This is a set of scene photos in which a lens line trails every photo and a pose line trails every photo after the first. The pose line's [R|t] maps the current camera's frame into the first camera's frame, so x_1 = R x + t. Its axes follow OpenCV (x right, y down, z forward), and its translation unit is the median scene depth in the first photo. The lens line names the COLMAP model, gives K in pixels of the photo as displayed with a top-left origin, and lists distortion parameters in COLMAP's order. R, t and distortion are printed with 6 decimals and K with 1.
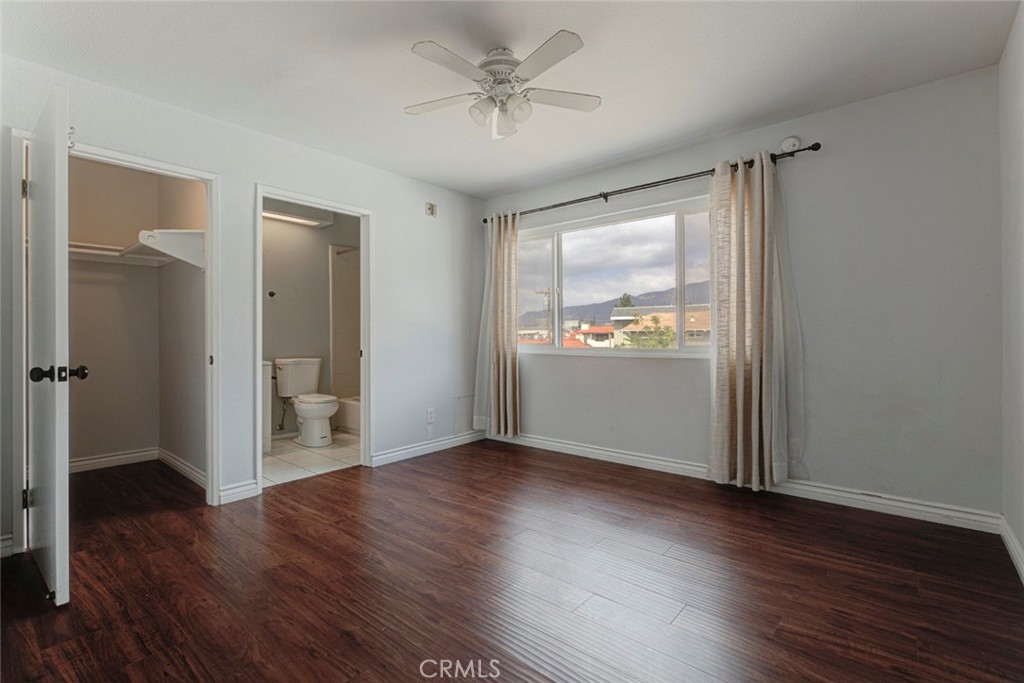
lens RADIAL K [[479.6, 0, 513.3], [0, 479.6, 340.9], [0, 0, 1]] dist [0.001059, -0.001290]
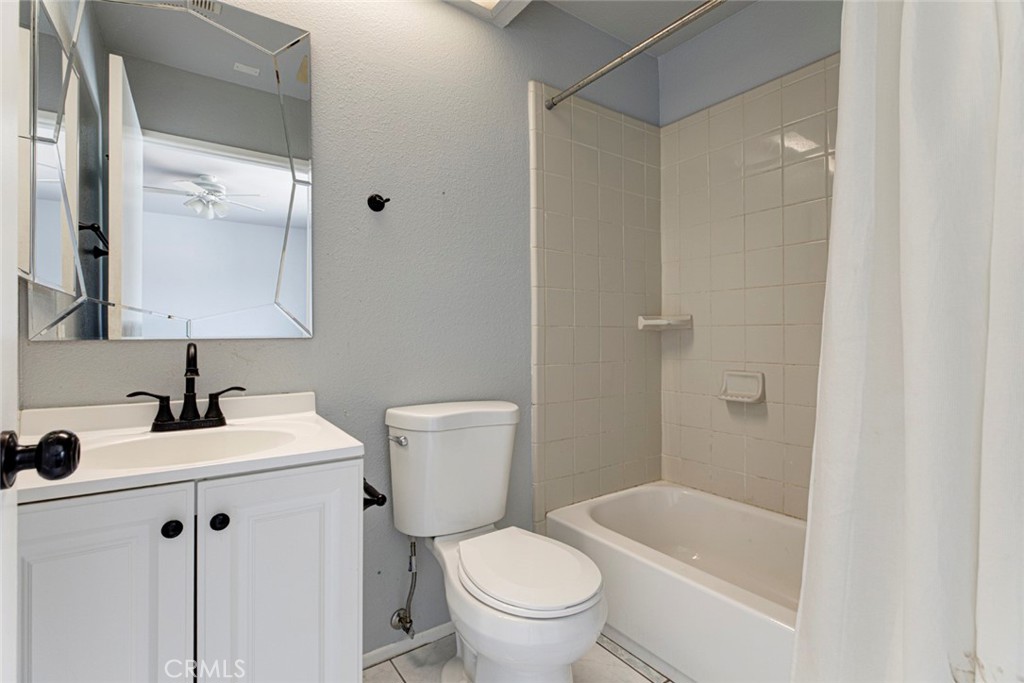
lens RADIAL K [[479.6, 0, 510.2], [0, 479.6, 339.7], [0, 0, 1]] dist [0.001059, -0.001290]
pose [[0.972451, 0.003989, -0.233073, -0.339706], [-0.002787, 0.999981, 0.005489, -0.009174], [0.233090, -0.004689, 0.972444, 0.702788]]
